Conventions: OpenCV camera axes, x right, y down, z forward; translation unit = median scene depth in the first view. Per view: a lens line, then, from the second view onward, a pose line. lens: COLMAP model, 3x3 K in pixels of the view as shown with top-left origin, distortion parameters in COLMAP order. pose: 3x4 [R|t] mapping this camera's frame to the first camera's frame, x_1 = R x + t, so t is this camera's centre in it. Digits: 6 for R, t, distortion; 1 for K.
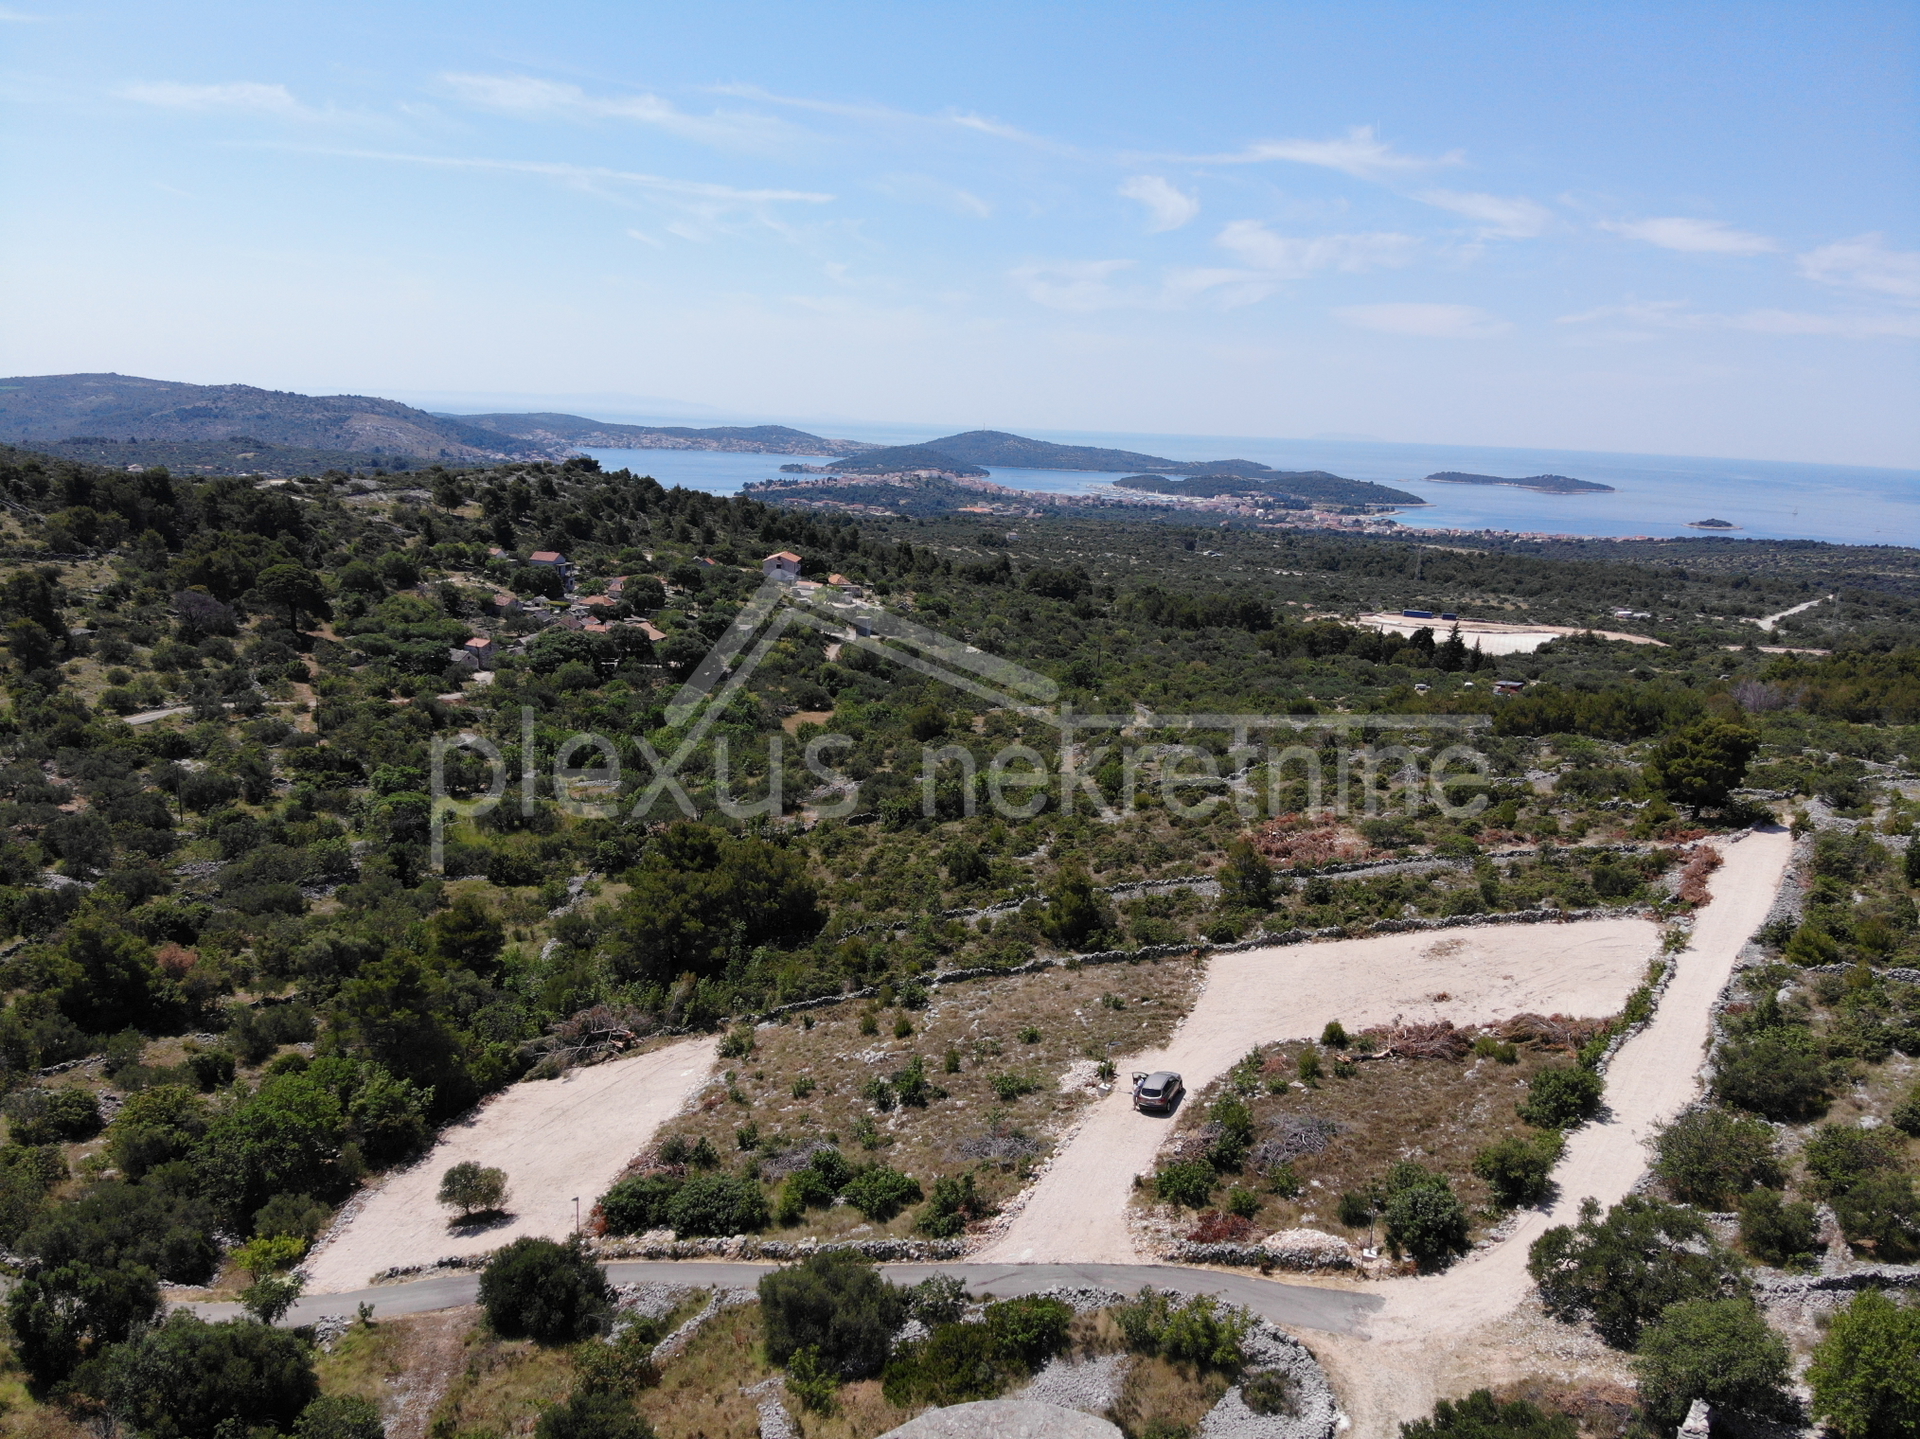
lens RADIAL K [[1431.6, 0, 967.4], [0, 1431.6, 695.2], [0, 0, 1]] dist [0.147707, -0.292118]
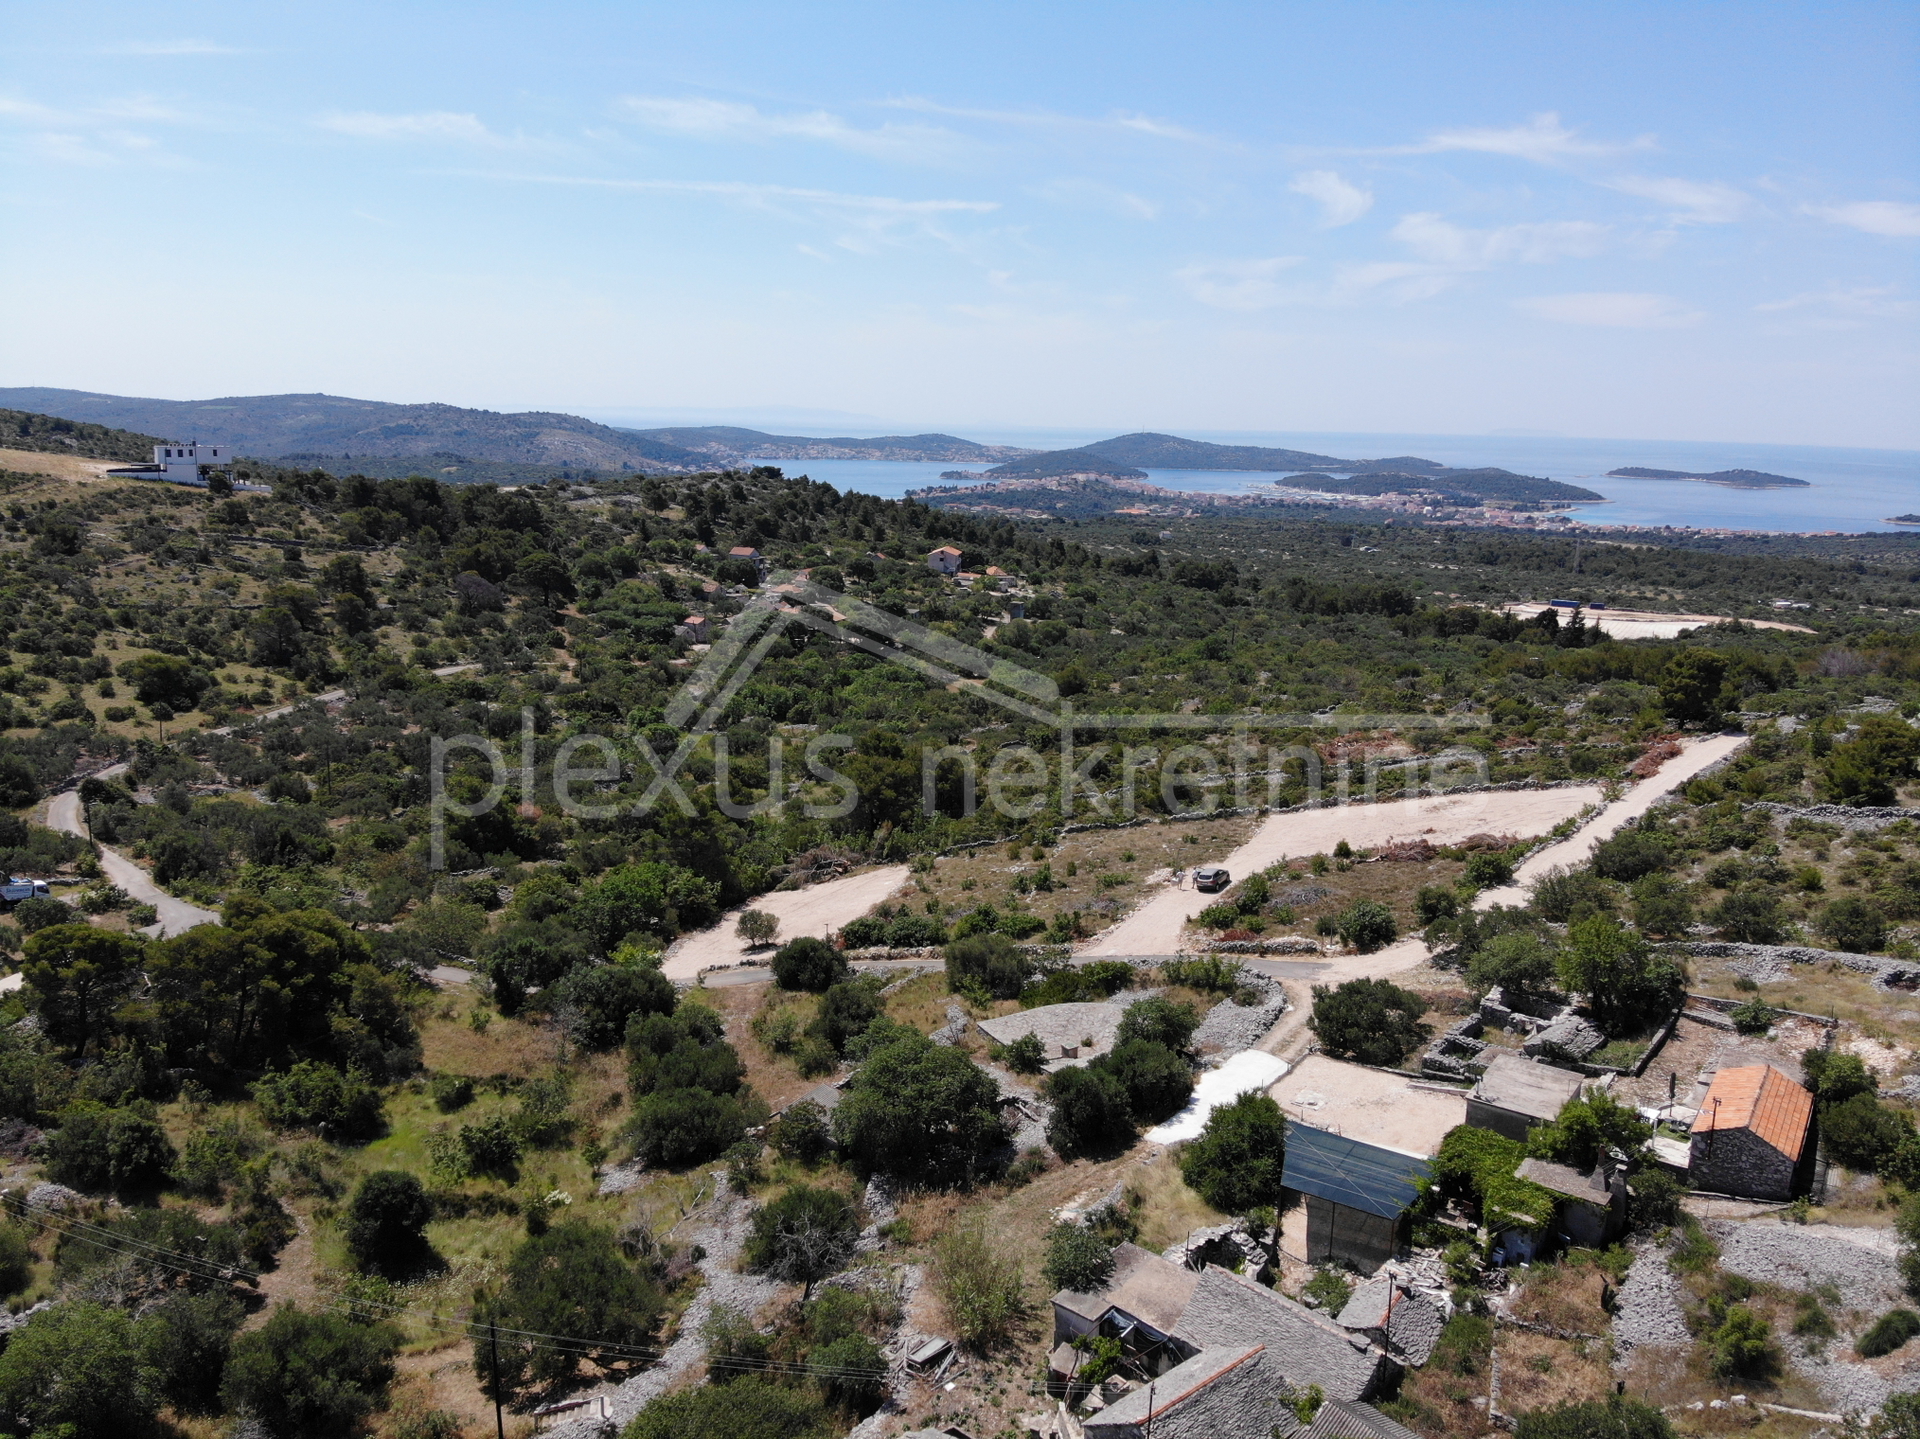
lens RADIAL K [[1432.6, 0, 957.7], [0, 1432.6, 685.5], [0, 0, 1]] dist [0.224421, -0.489564]
pose [[0.993197, 0.001521, -0.116434, 0.014640], [-0.002766, 0.999941, -0.010532, 0.029346], [0.116411, 0.010782, 0.993143, -0.148306]]
